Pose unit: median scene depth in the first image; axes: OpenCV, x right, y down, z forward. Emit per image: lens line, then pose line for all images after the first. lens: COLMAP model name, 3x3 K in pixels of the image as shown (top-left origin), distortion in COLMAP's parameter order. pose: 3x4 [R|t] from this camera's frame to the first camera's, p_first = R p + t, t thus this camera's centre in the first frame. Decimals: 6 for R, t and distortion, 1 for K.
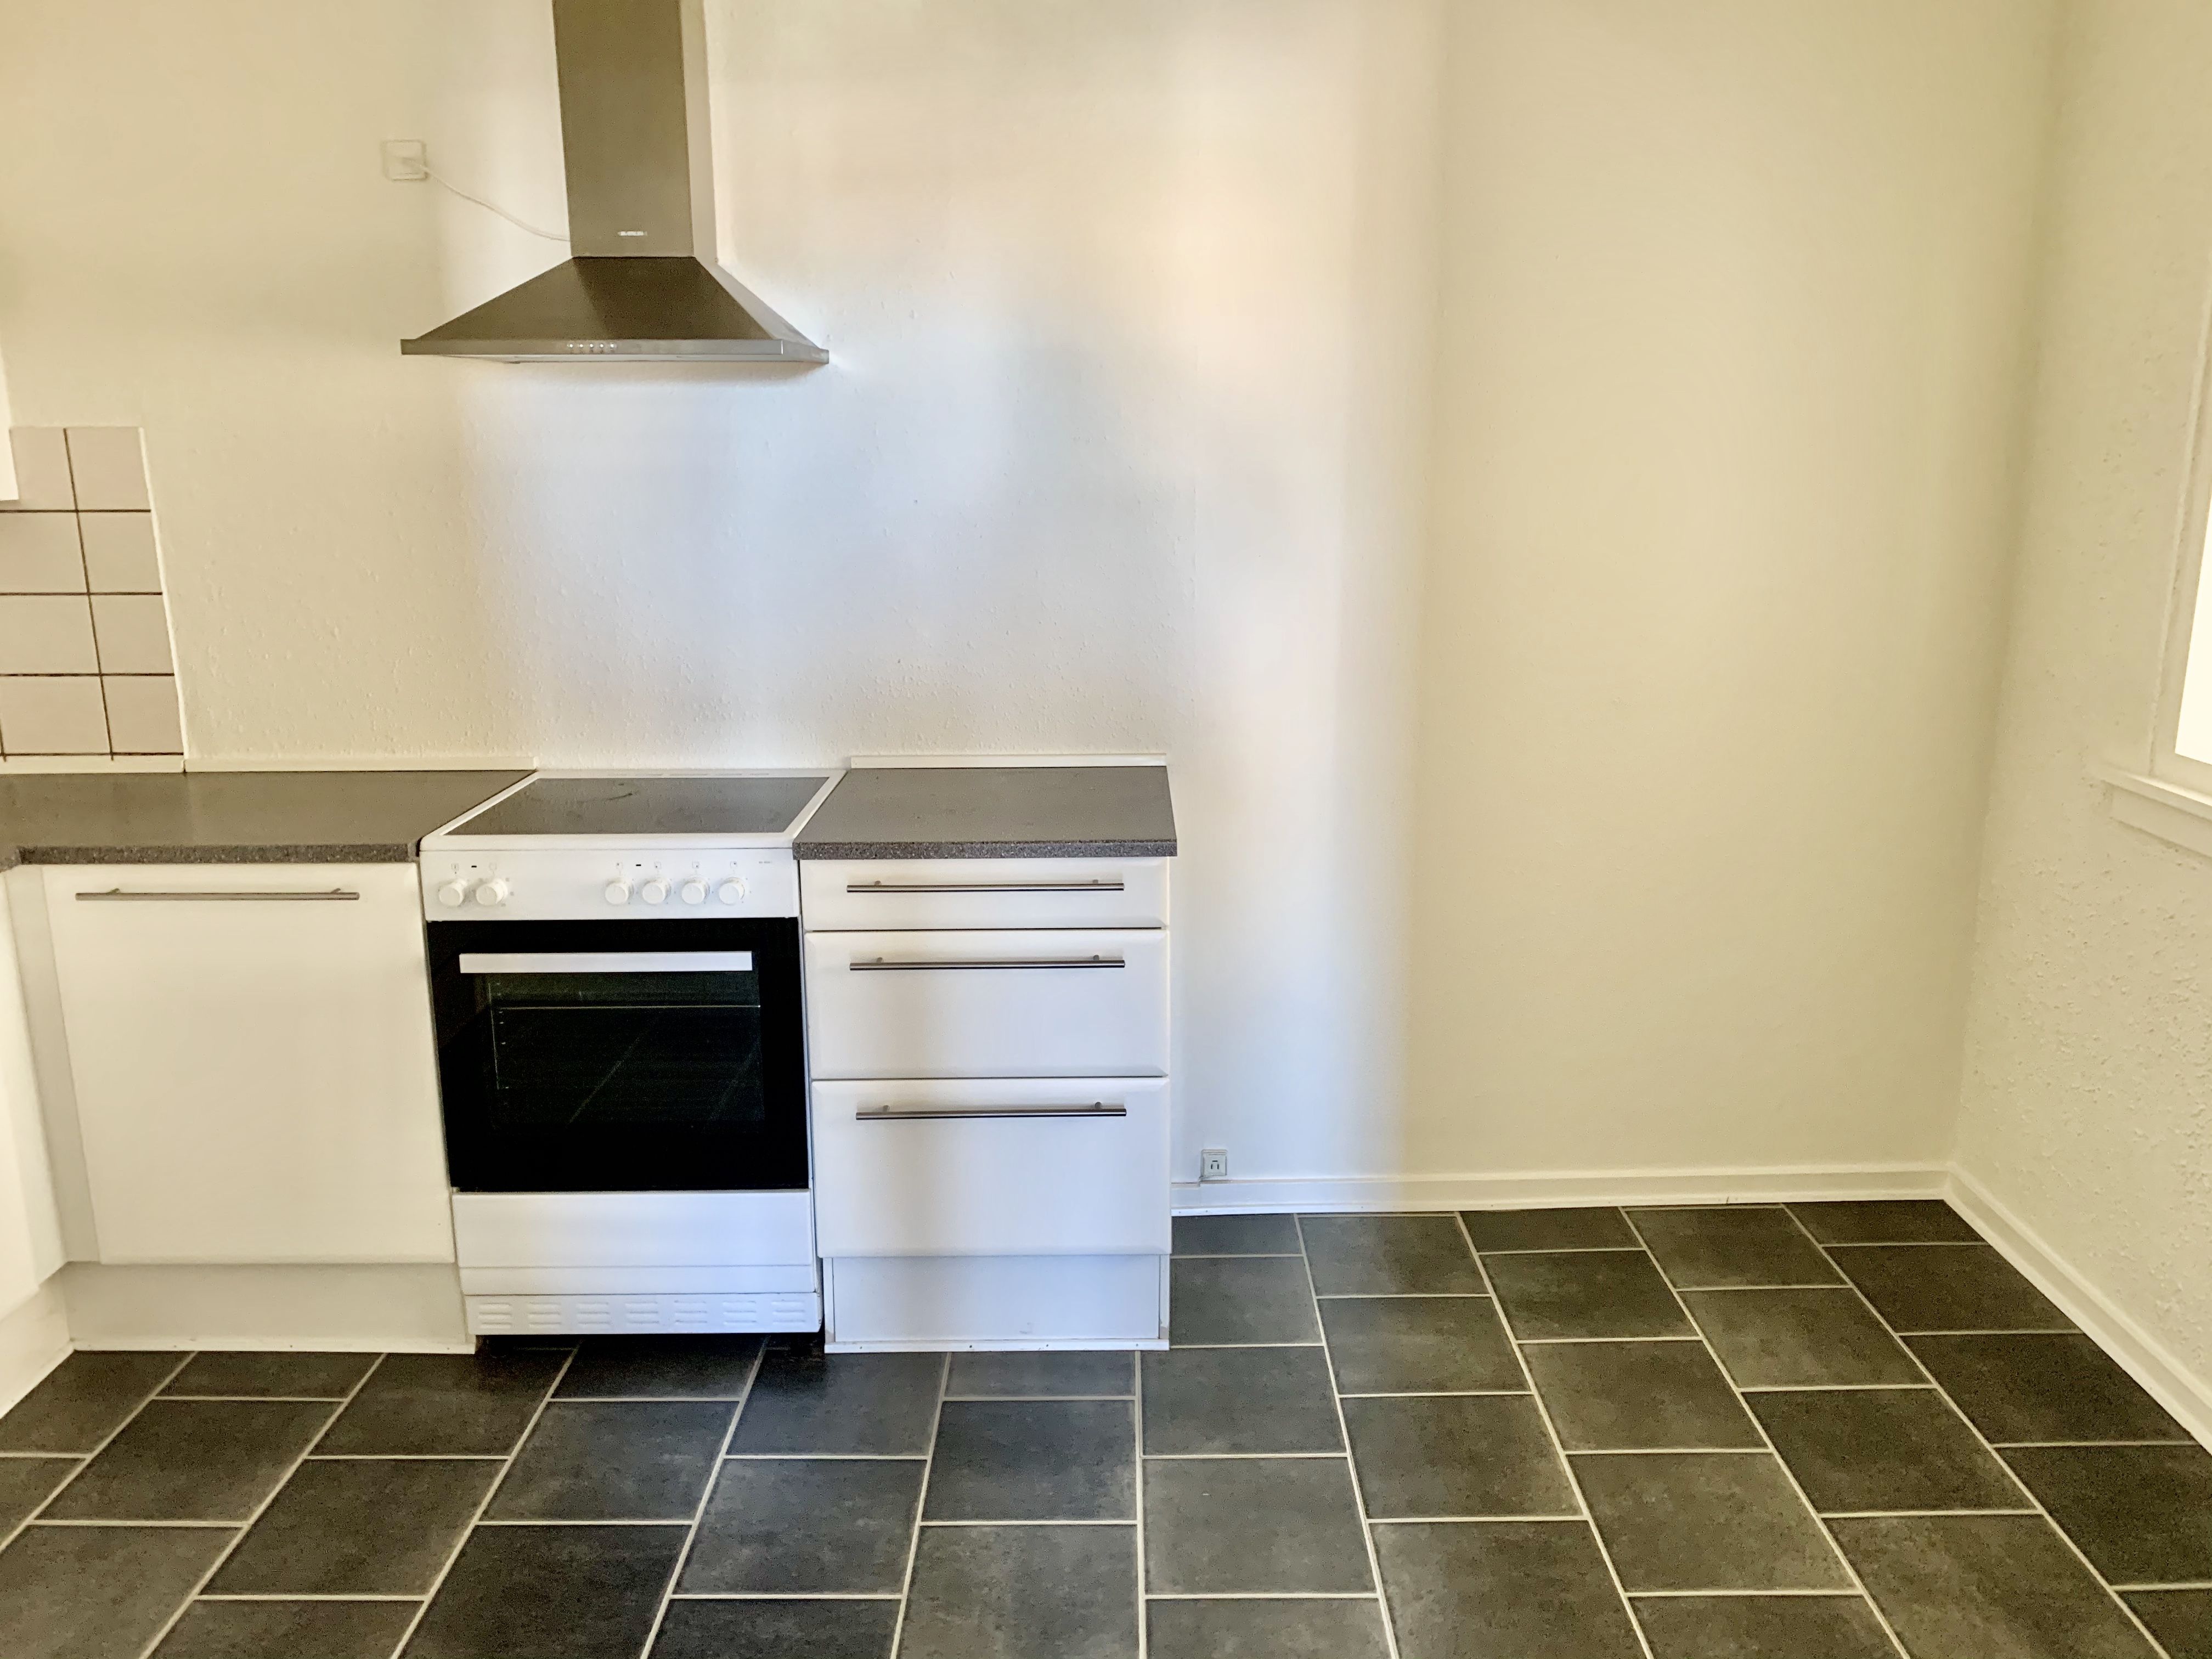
lens RADIAL K [[1690.3, 0, 1106.0], [0, 1690.3, 829.5], [0, 0, 1]] dist [0.010531, 0.002220]
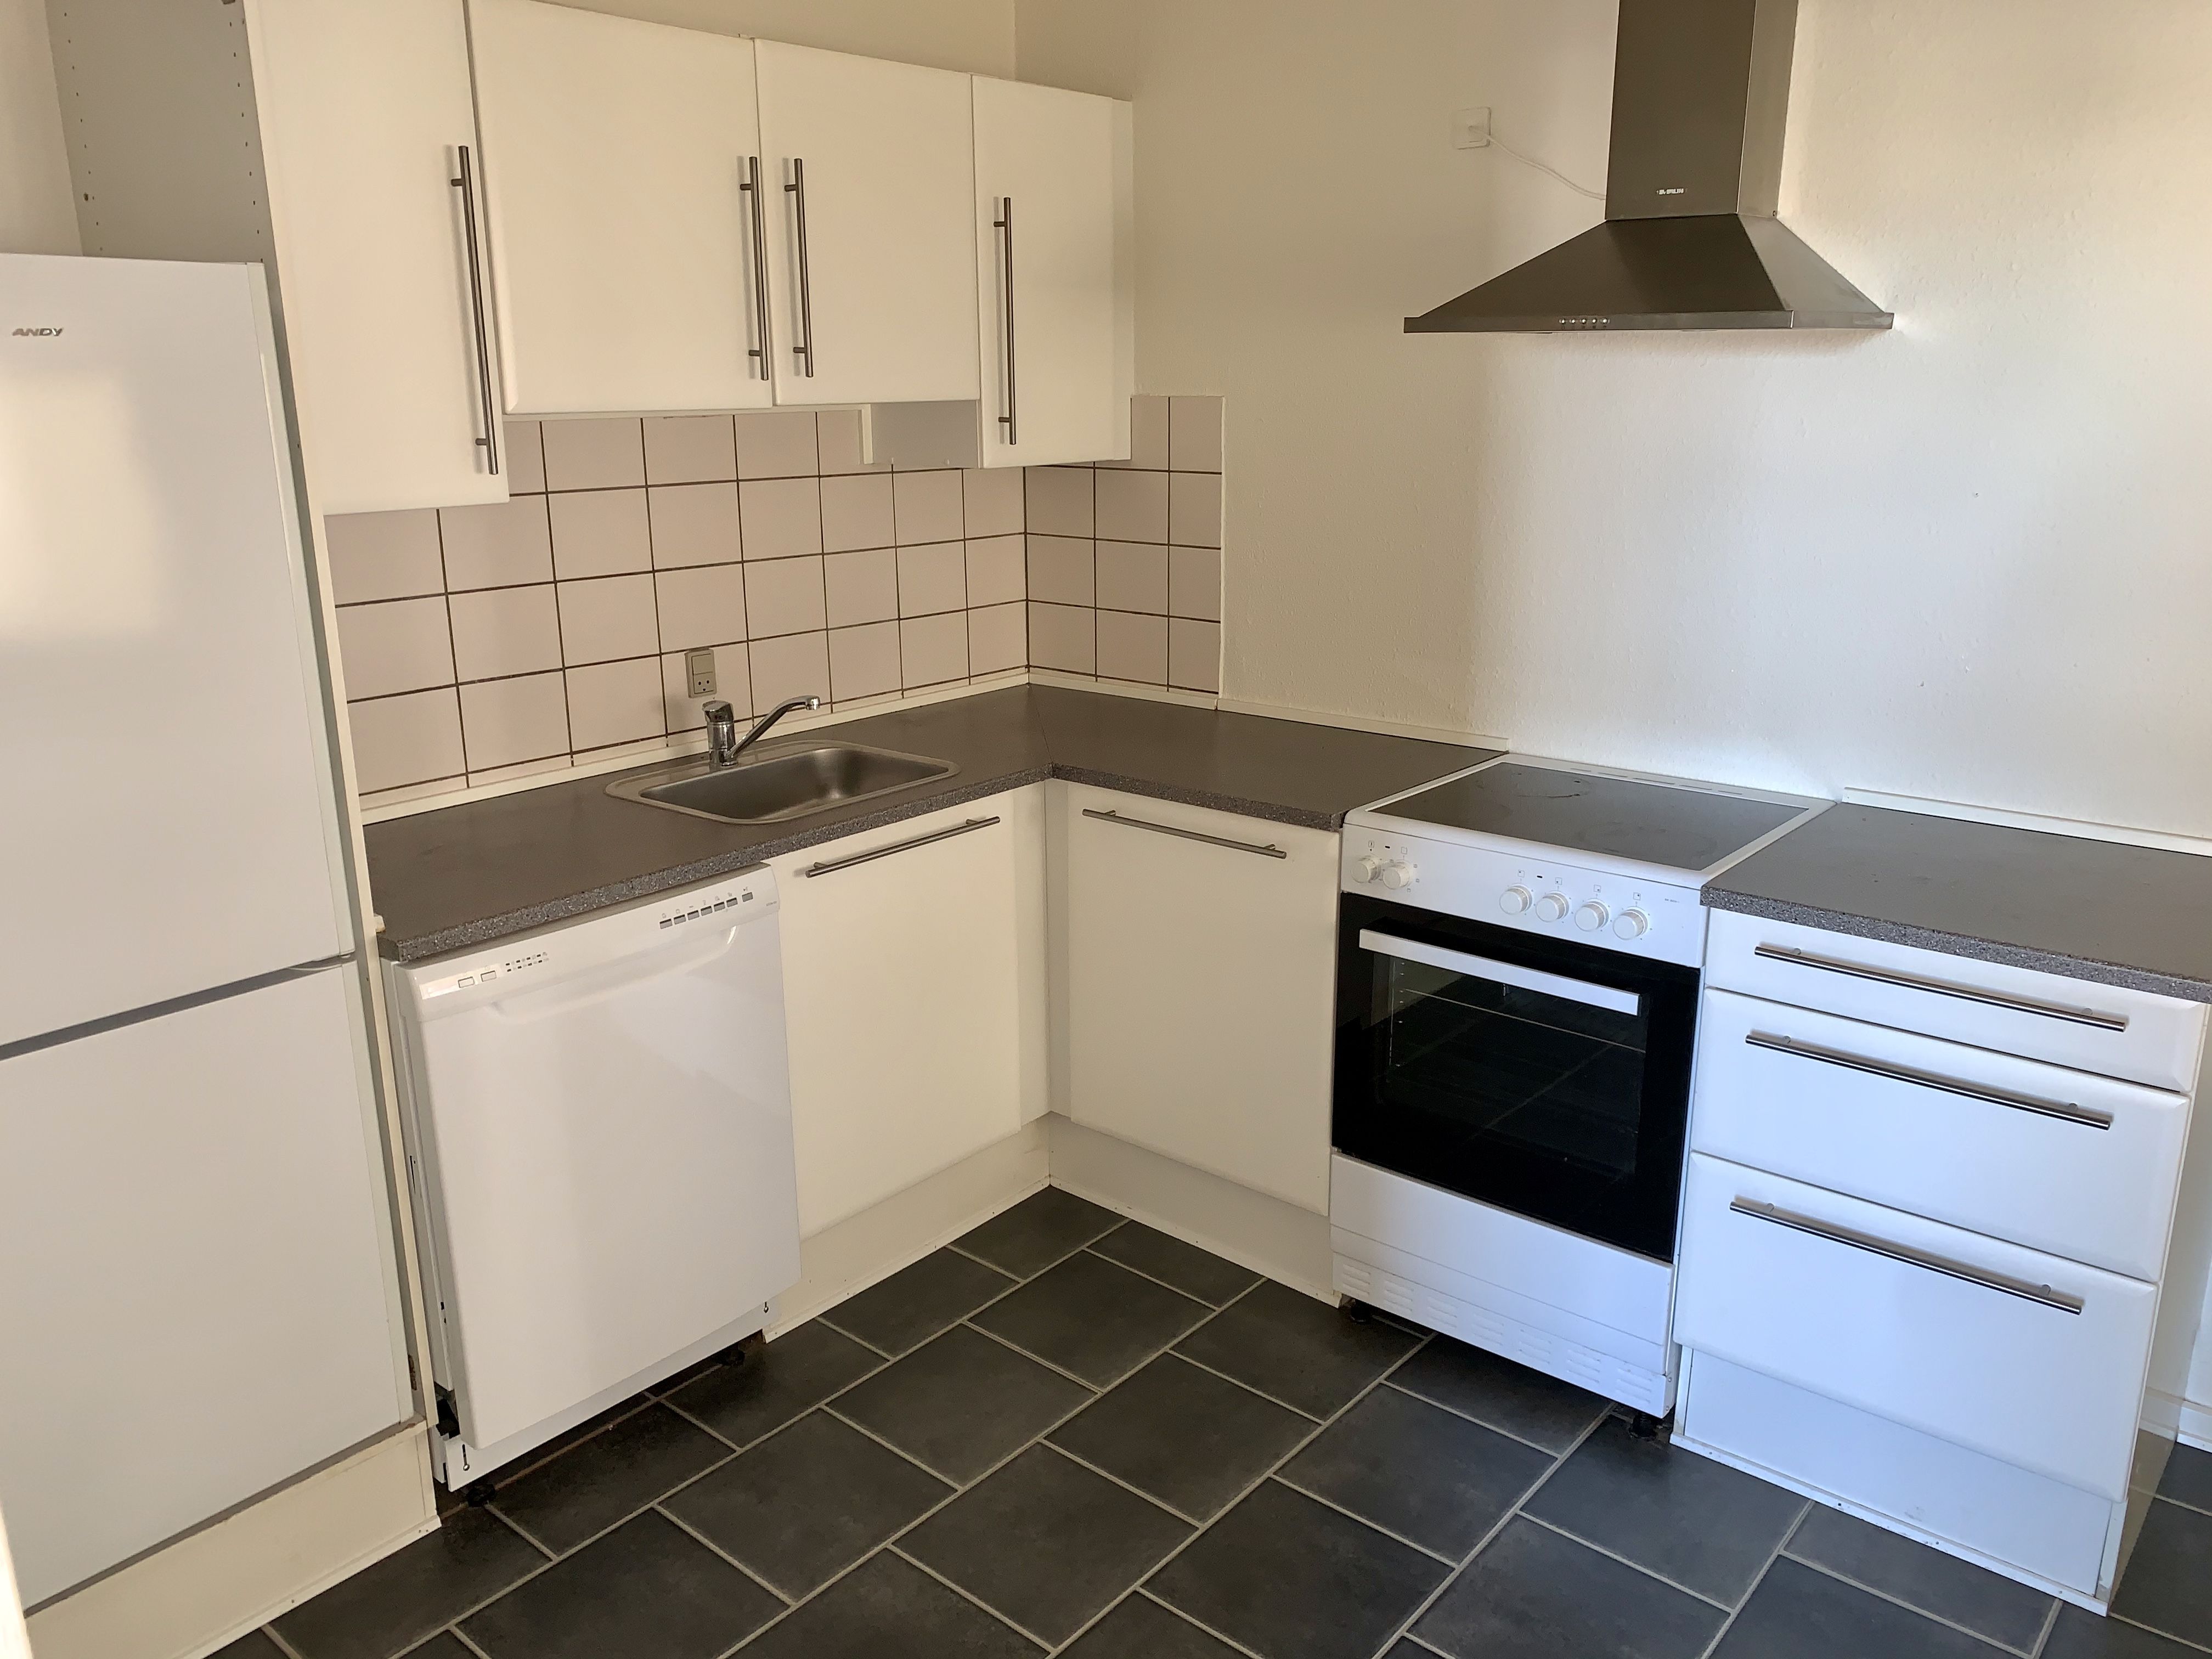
lens RADIAL K [[1677.2, 0, 1106.0], [0, 1677.2, 829.5], [0, 0, 1]] dist [0.001883, -0.003267]
pose [[0.763172, 0.171743, -0.622955, 0.111921], [-0.146716, 0.984910, 0.091791, -0.053237], [0.629319, 0.021345, 0.776854, 0.118571]]
